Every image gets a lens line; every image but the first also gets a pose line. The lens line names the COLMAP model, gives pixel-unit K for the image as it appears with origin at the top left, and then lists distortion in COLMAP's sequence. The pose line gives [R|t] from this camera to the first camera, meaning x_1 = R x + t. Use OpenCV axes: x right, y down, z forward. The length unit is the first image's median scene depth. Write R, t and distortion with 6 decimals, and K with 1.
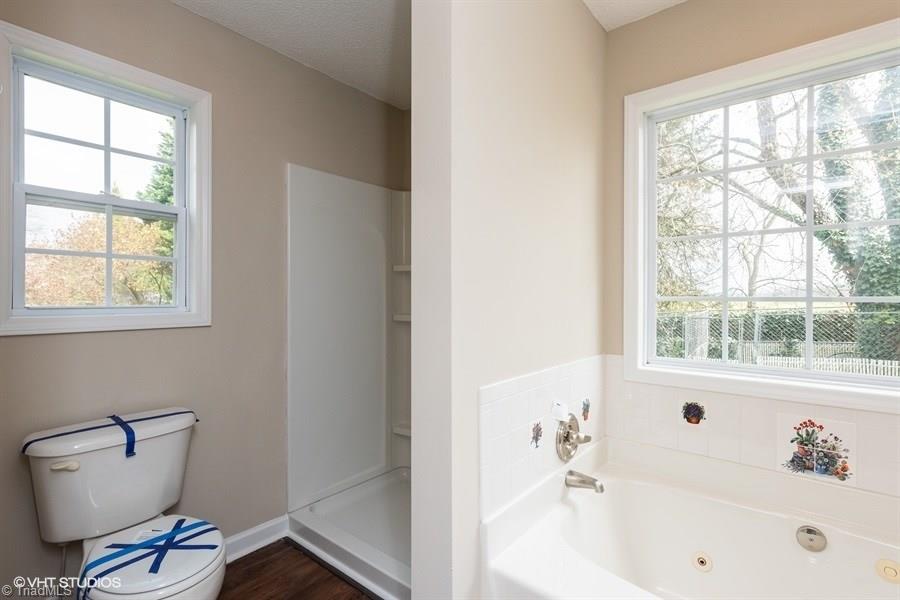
lens RADIAL K [[432.6, 0, 449.9], [0, 432.6, 295.6], [0, 0, 1]] dist [-0.000295, -0.000085]
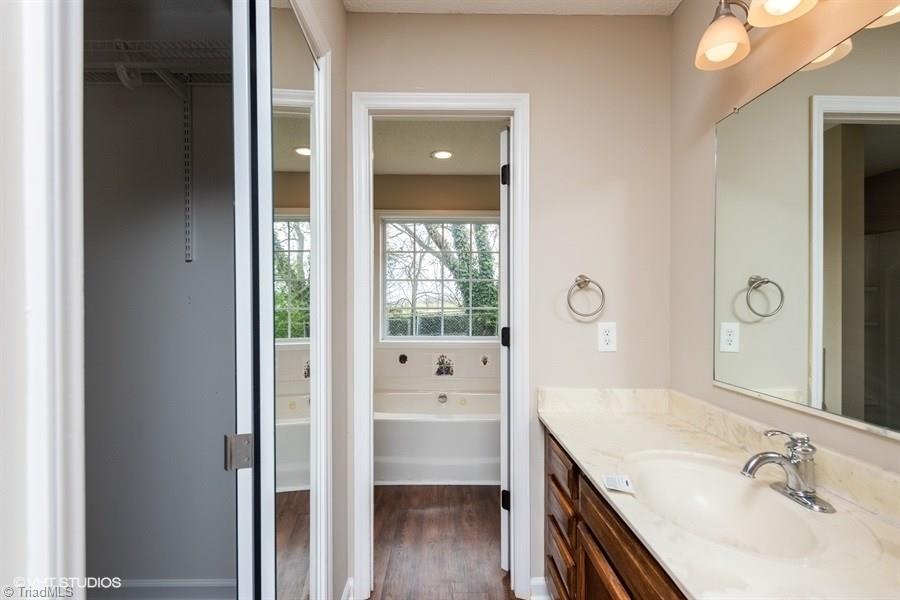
lens RADIAL K [[418.0, 0, 448.7], [0, 418.0, 302.6], [0, 0, 1]] dist [-0.000087, -0.000152]
pose [[0.762507, 0.003271, 0.646971, -0.284405], [-0.002649, 0.999995, -0.001933, -0.008810], [-0.646974, -0.000240, 0.762512, -0.349656]]
